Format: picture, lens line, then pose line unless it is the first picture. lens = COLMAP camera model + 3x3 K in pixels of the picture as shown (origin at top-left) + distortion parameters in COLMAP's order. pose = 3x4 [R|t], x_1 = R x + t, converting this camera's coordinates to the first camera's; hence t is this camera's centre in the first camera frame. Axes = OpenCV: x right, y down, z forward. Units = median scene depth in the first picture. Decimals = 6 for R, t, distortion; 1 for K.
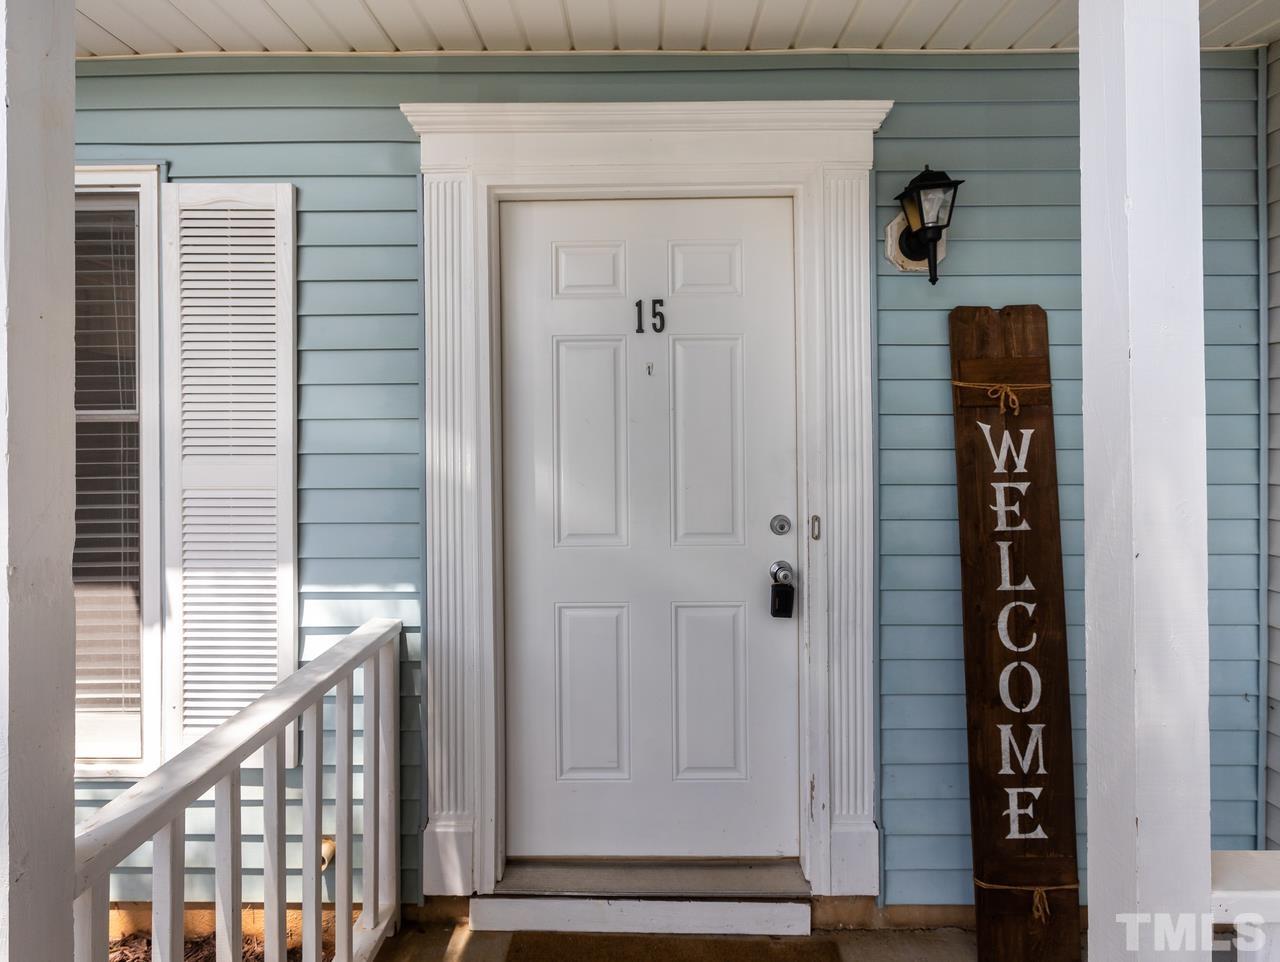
lens RADIAL K [[648.7, 0, 638.4], [0, 648.7, 416.6], [0, 0, 1]] dist [-0.003754, 0.001849]
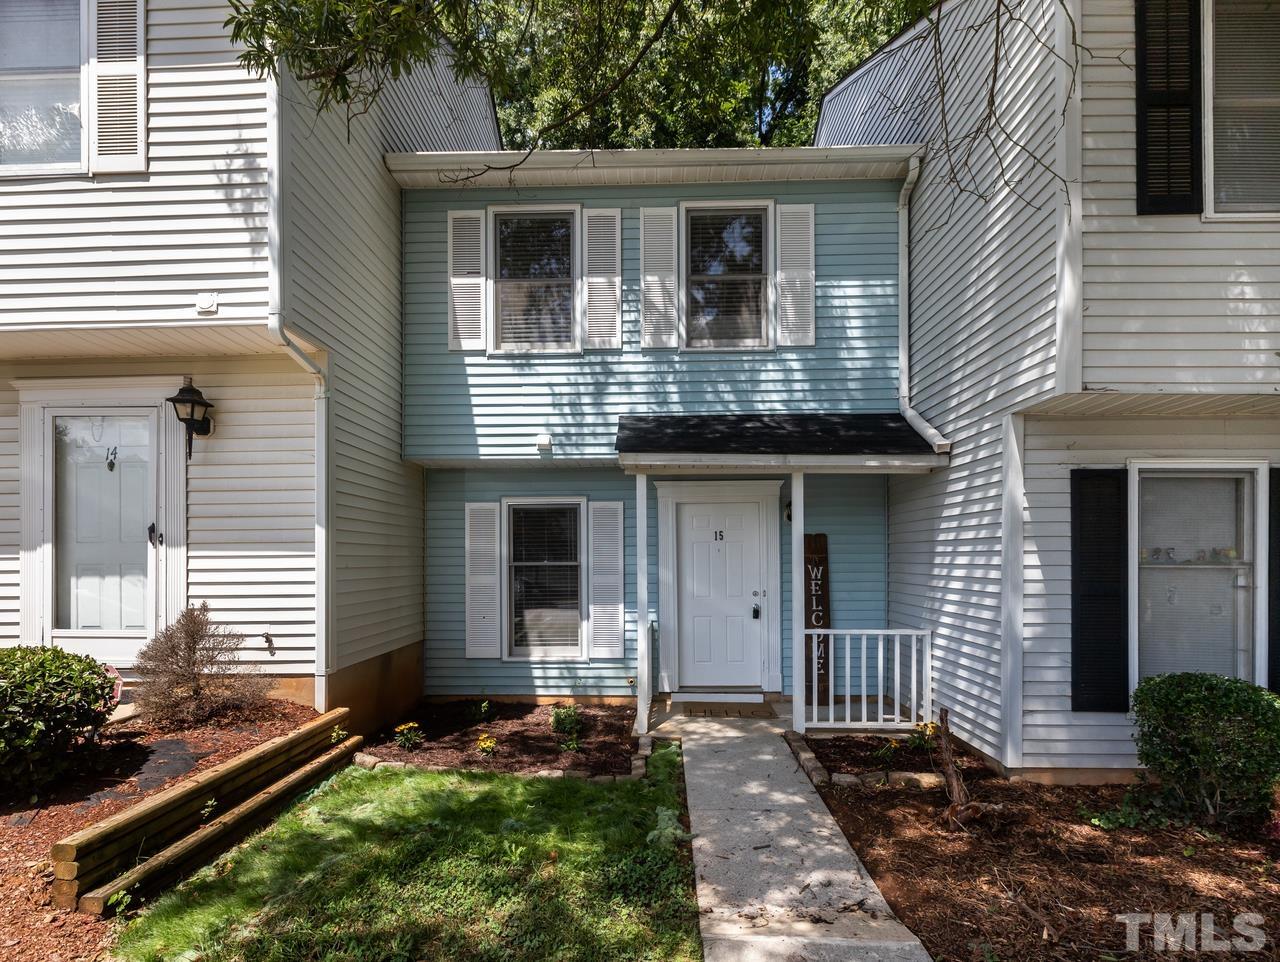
lens RADIAL K [[648.7, 0, 629.4], [0, 648.7, 554.9], [0, 0, 1]] dist [-0.003754, 0.001849]
pose [[0.999699, -0.001546, -0.024491, -0.407923], [0.001563, 0.999999, 0.000698, -0.053491], [0.024489, -0.000736, 0.999700, -2.730729]]
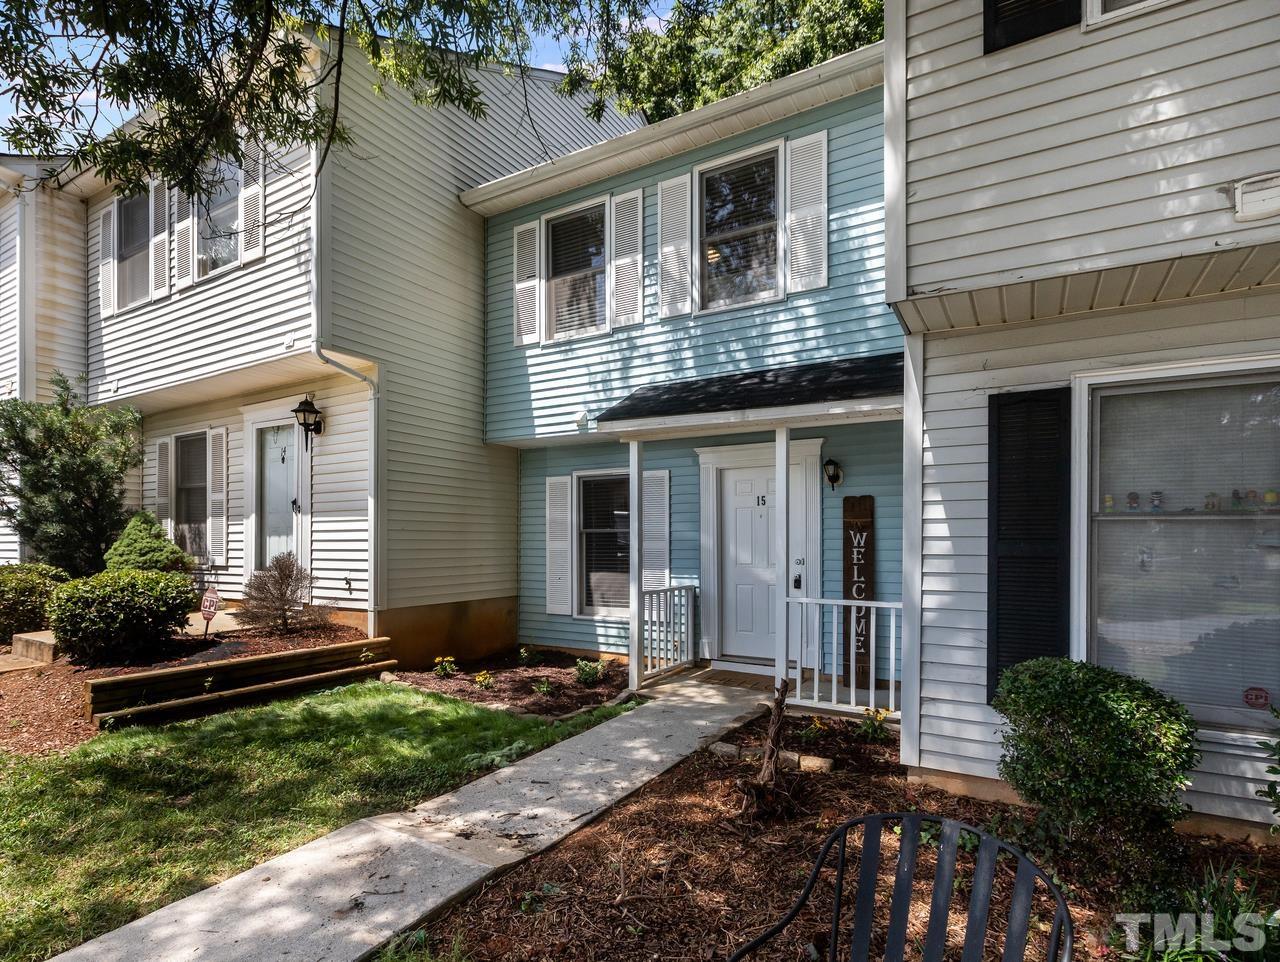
lens RADIAL K [[648.7, 0, 645.5], [0, 648.7, 538.6], [0, 0, 1]] dist [-0.003754, 0.001849]
pose [[0.869350, 0.000653, -0.494196, 1.243552], [-0.000871, 1.000000, -0.000211, 0.050246], [0.494196, 0.000614, 0.869351, -2.404700]]
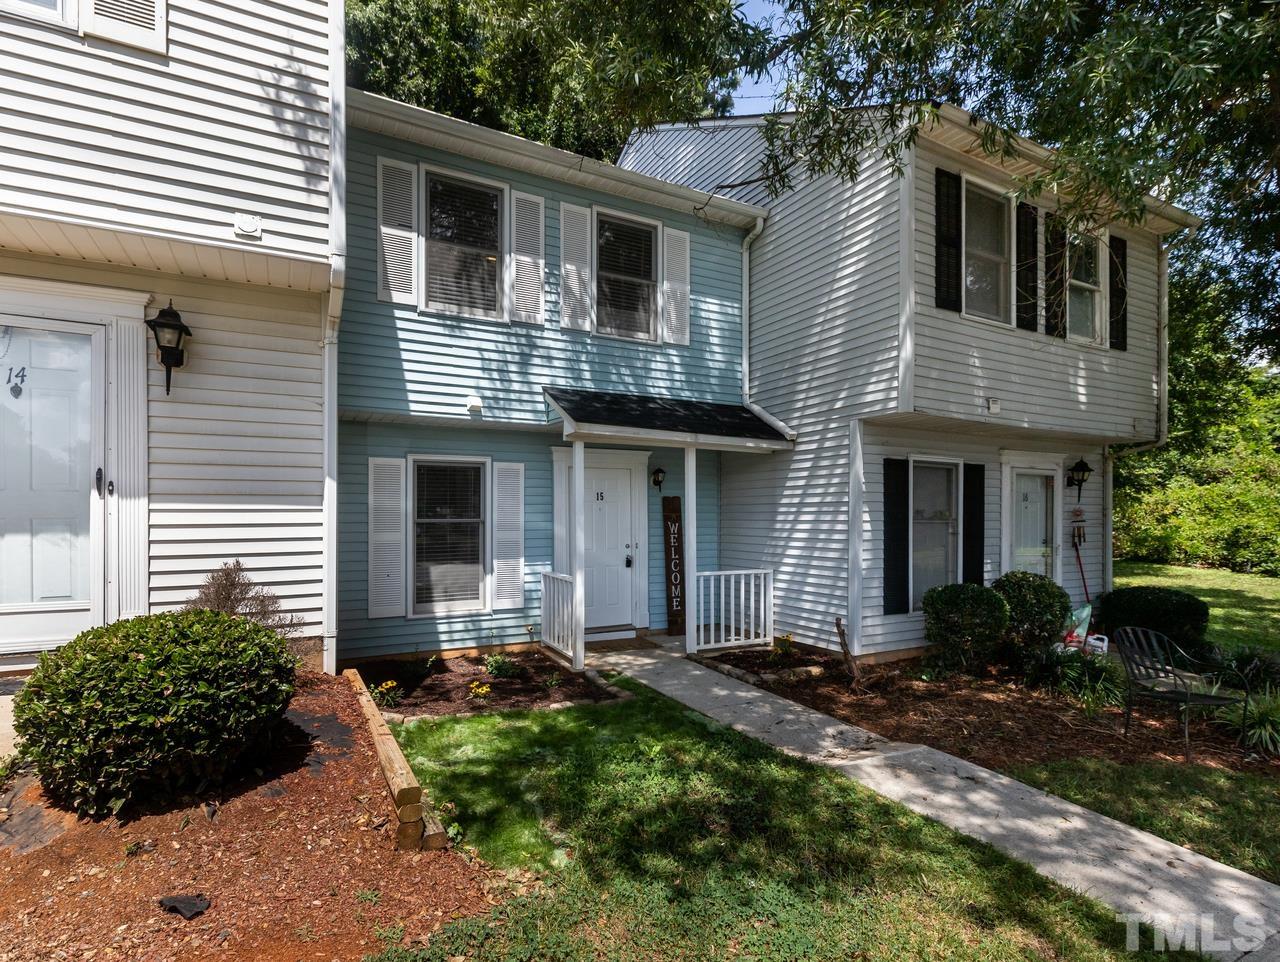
lens RADIAL K [[648.7, 0, 617.1], [0, 648.7, 516.5], [0, 0, 1]] dist [-0.003754, 0.001849]
pose [[0.881355, 0.002655, 0.472446, -1.936954], [-0.003479, 0.999994, 0.000870, -0.032036], [-0.472441, -0.002411, 0.881359, -2.837077]]
